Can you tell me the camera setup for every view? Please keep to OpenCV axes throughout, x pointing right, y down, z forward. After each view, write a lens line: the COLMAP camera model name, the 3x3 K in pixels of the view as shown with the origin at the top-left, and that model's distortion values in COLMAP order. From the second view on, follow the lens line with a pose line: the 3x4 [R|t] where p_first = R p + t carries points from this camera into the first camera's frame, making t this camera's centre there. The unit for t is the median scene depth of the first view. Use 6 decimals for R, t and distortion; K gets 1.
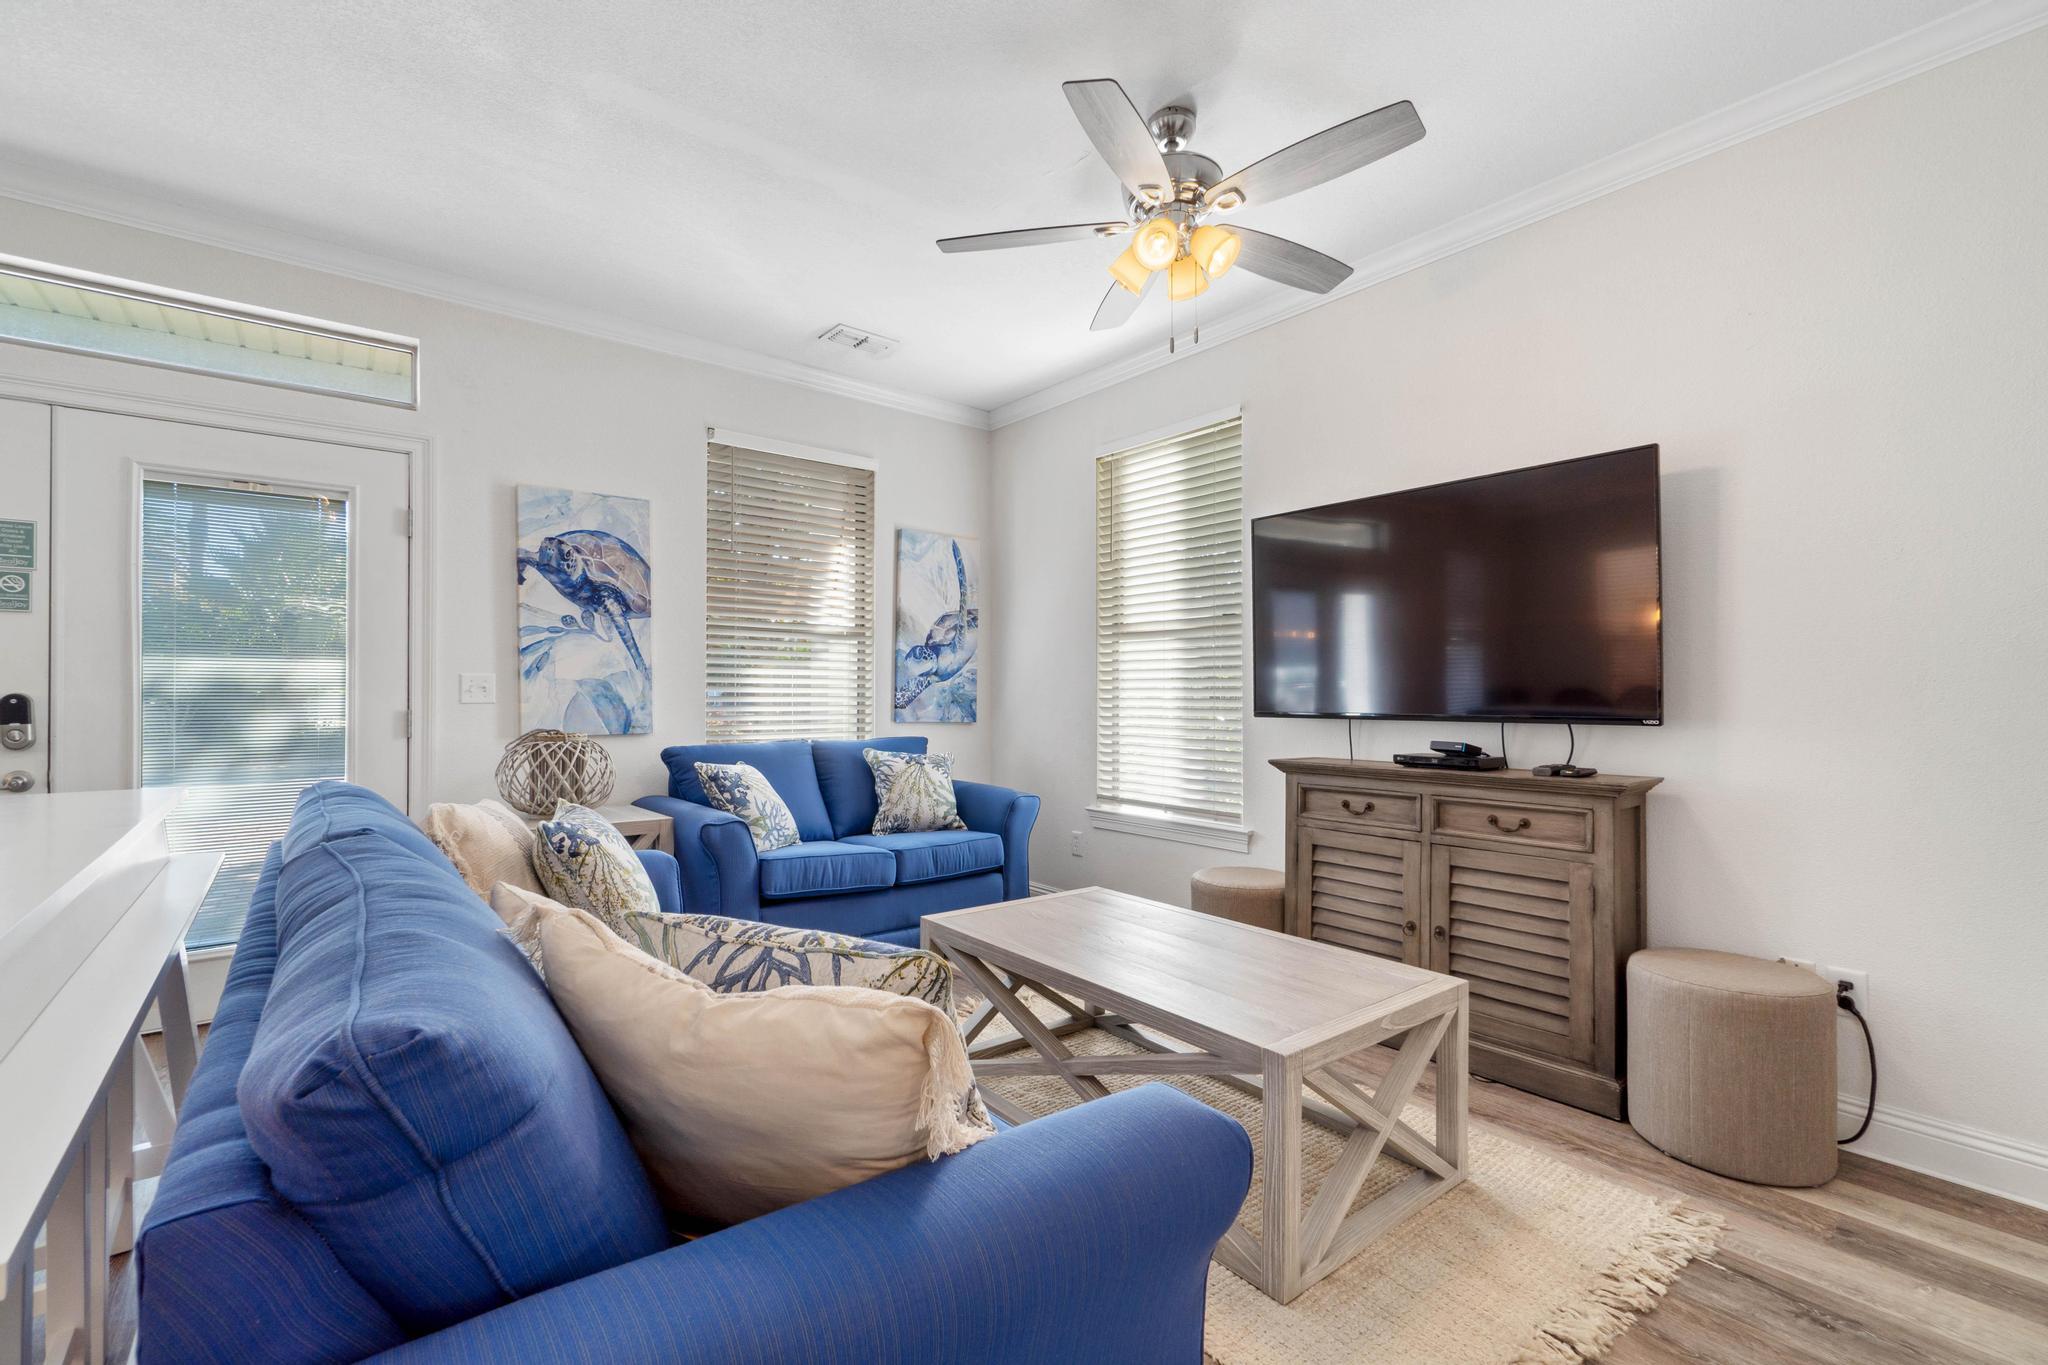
lens RADIAL K [[887.7, 0, 1014.3], [0, 887.7, 685.3], [0, 0, 1]] dist [0.001685, 0.000098]
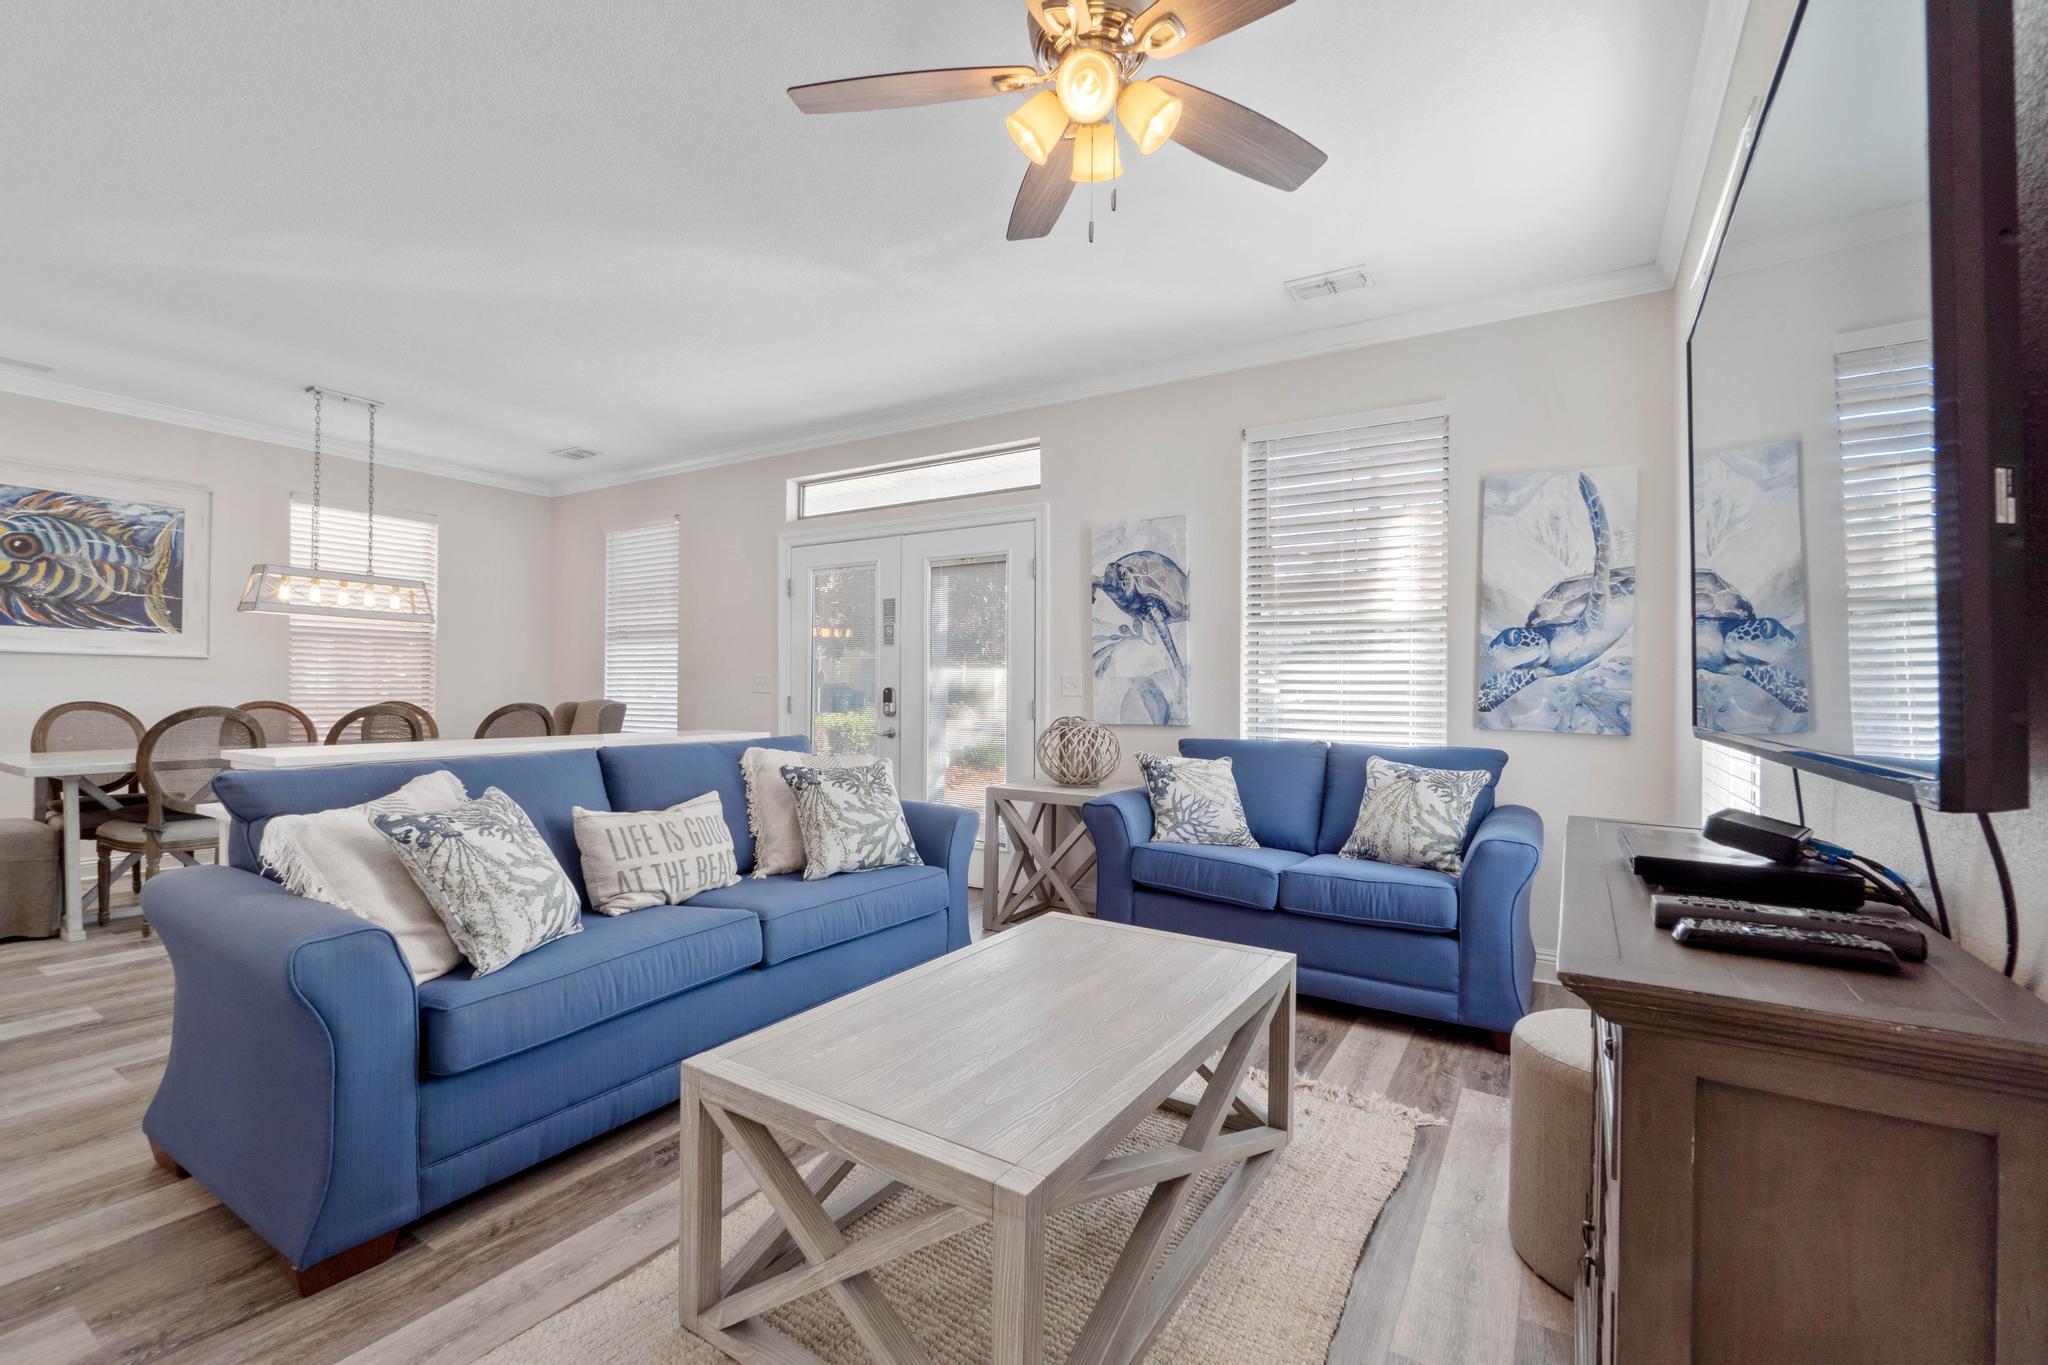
lens RADIAL K [[887.7, 0, 1014.3], [0, 887.7, 685.3], [0, 0, 1]] dist [0.001685, 0.000098]
pose [[0.322753, -0.003449, -0.946477, 0.548725], [-0.001175, 0.999991, -0.004045, 0.008314], [0.946482, 0.002418, 0.322746, 0.429217]]
